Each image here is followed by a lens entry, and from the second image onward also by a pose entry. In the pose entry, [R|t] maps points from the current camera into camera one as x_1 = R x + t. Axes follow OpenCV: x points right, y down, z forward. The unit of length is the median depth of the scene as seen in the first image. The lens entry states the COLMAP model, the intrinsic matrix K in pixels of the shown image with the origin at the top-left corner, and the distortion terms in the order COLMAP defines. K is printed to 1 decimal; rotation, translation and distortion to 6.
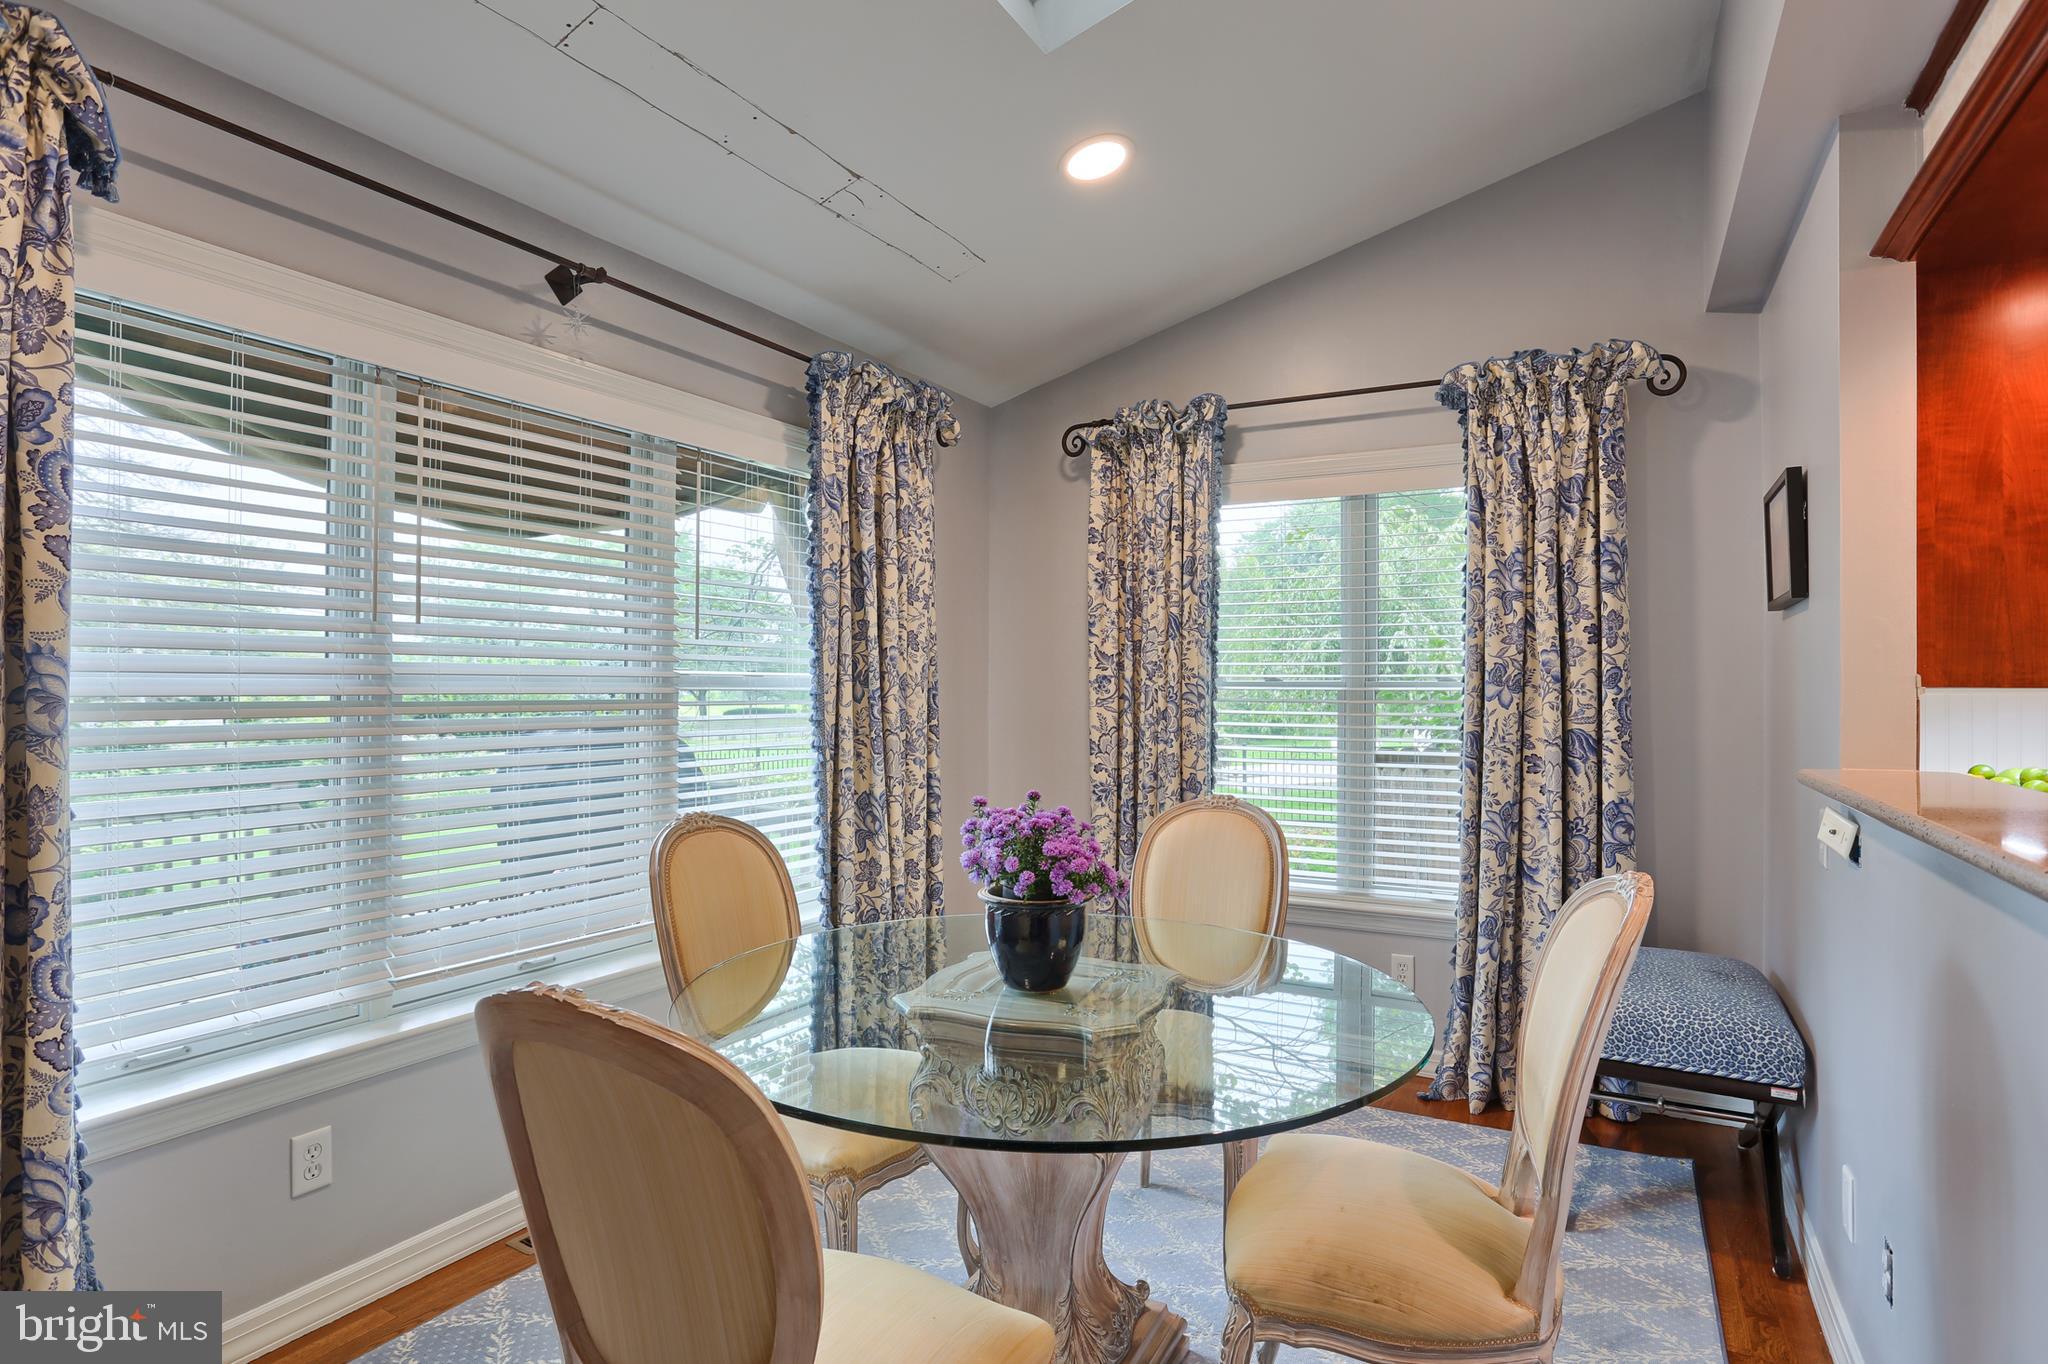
lens RADIAL K [[1038.4, 0, 1004.3], [0, 1038.4, 680.1], [0, 0, 1]] dist [-0.004050, 0.002617]
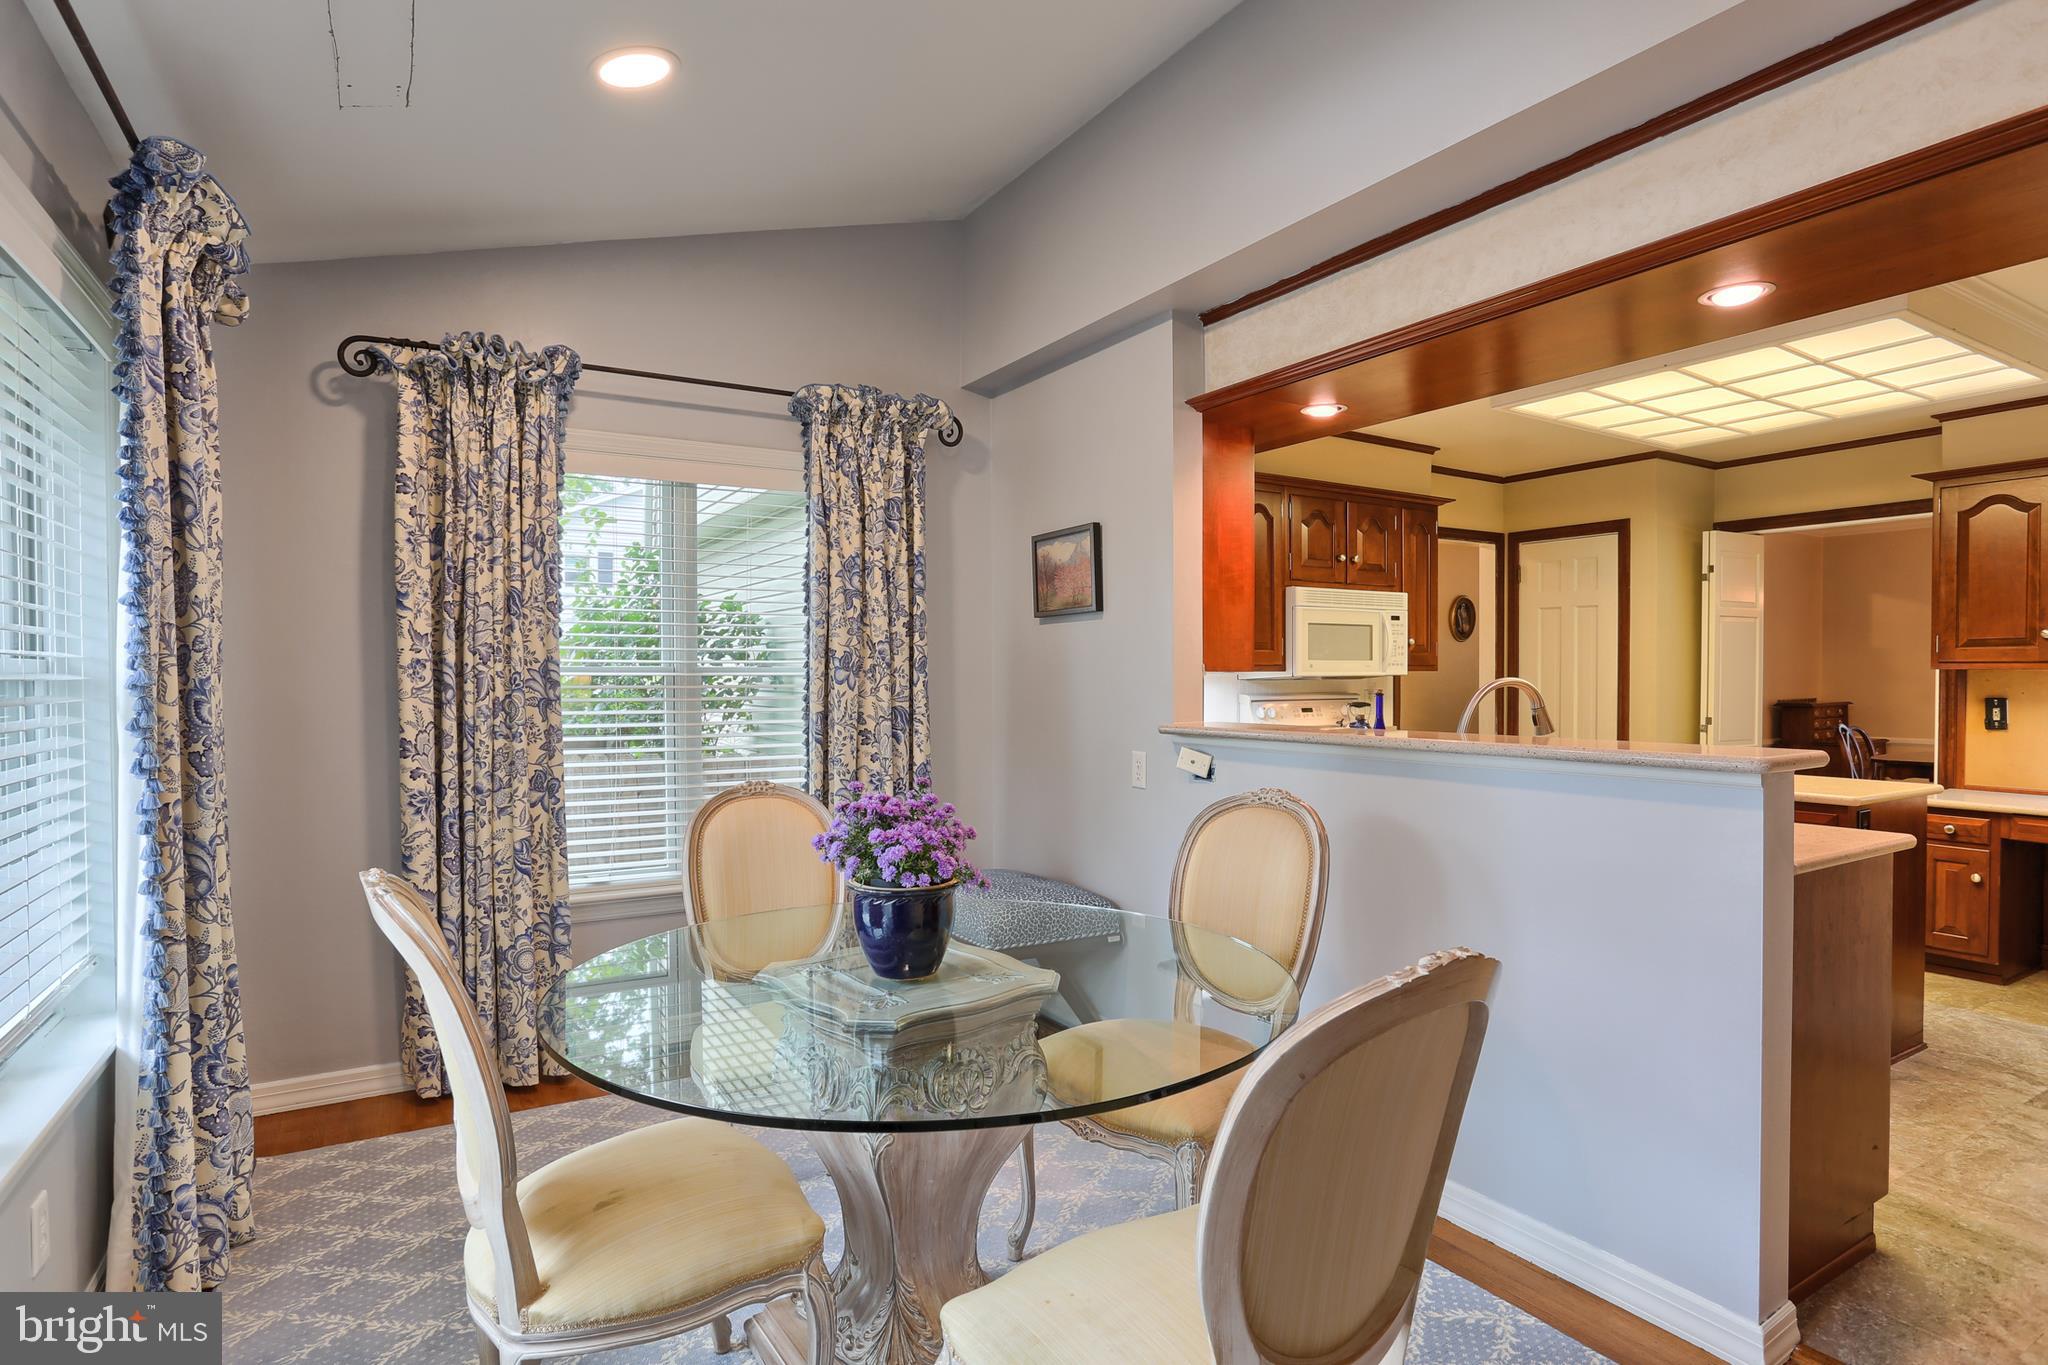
lens RADIAL K [[1038.4, 0, 1006.8], [0, 1038.4, 684.1], [0, 0, 1]] dist [-0.004050, 0.002617]
pose [[0.559525, -0.010982, 0.828741, -0.379746], [-0.001200, 0.999900, 0.014060, 0.003733], [-0.828813, -0.008861, 0.559456, 0.201943]]
